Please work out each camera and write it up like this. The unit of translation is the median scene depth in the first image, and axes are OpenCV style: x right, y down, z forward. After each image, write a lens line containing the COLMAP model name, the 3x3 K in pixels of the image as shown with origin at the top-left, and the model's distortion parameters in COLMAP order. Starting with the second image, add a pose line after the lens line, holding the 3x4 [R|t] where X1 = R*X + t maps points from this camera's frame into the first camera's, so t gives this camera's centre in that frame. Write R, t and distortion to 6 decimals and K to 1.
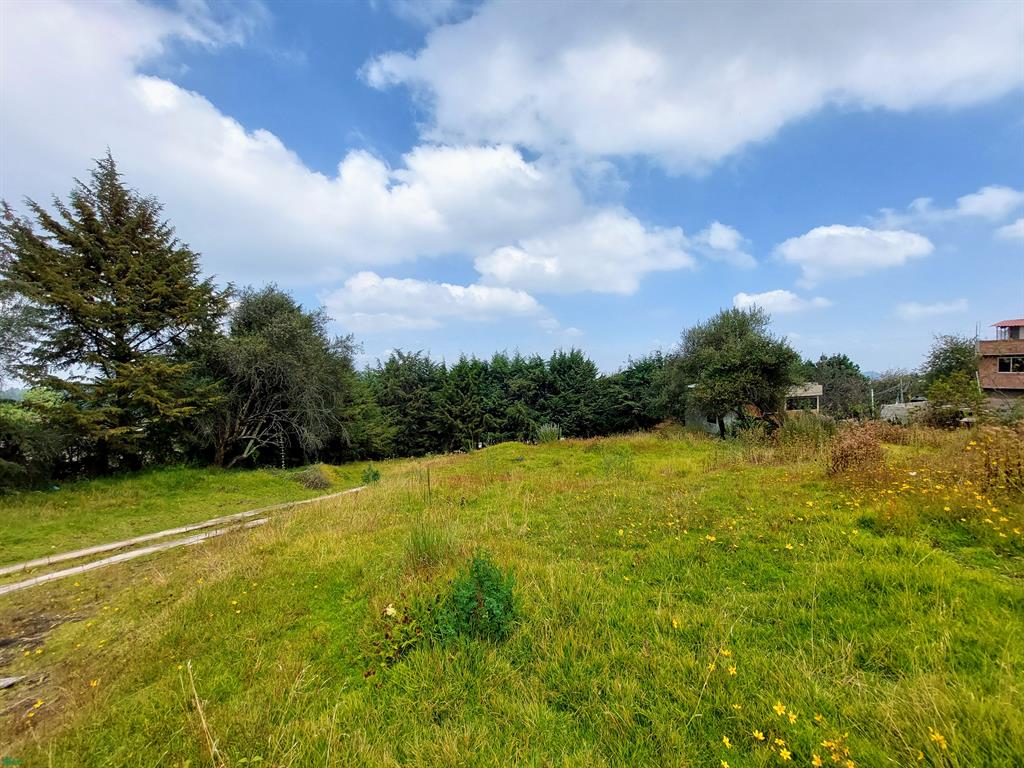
lens RADIAL K [[414.4, 0, 515.7], [0, 414.4, 379.9], [0, 0, 1]] dist [-0.016225, -0.000931]
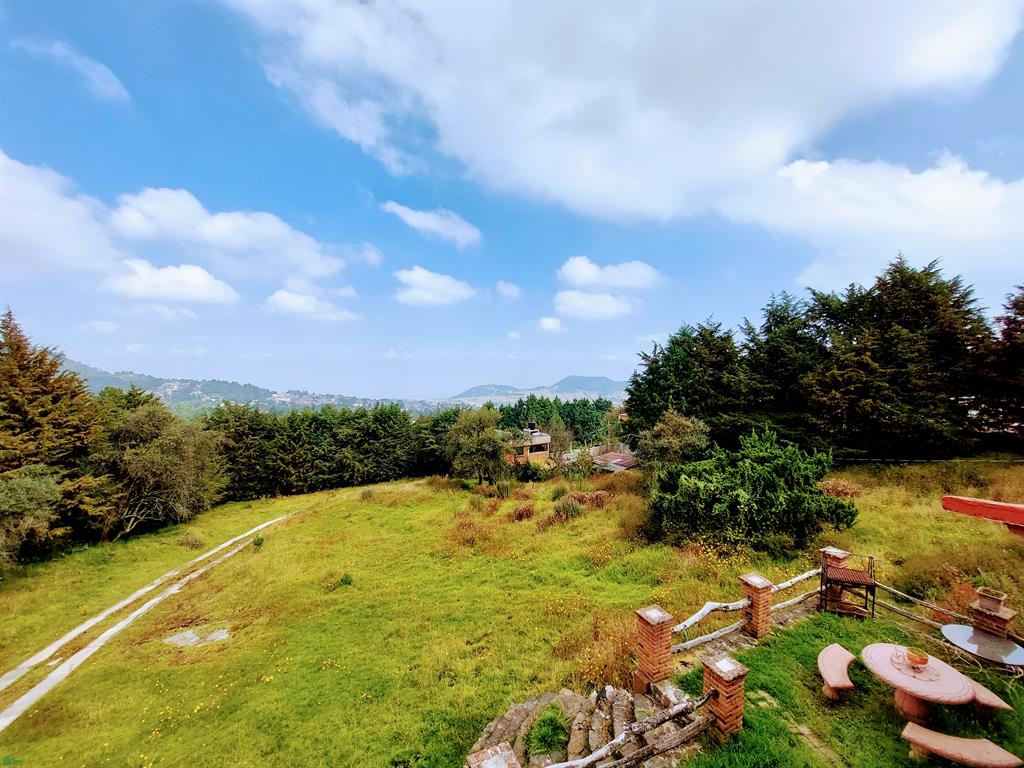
lens RADIAL K [[414.4, 0, 513.4], [0, 414.4, 377.9], [0, 0, 1]] dist [-0.016225, -0.000931]
pose [[0.921608, 0.014287, 0.387860, -0.012286], [-0.007673, 0.999798, -0.018597, -0.136389], [-0.388047, 0.014163, 0.921531, -0.325656]]
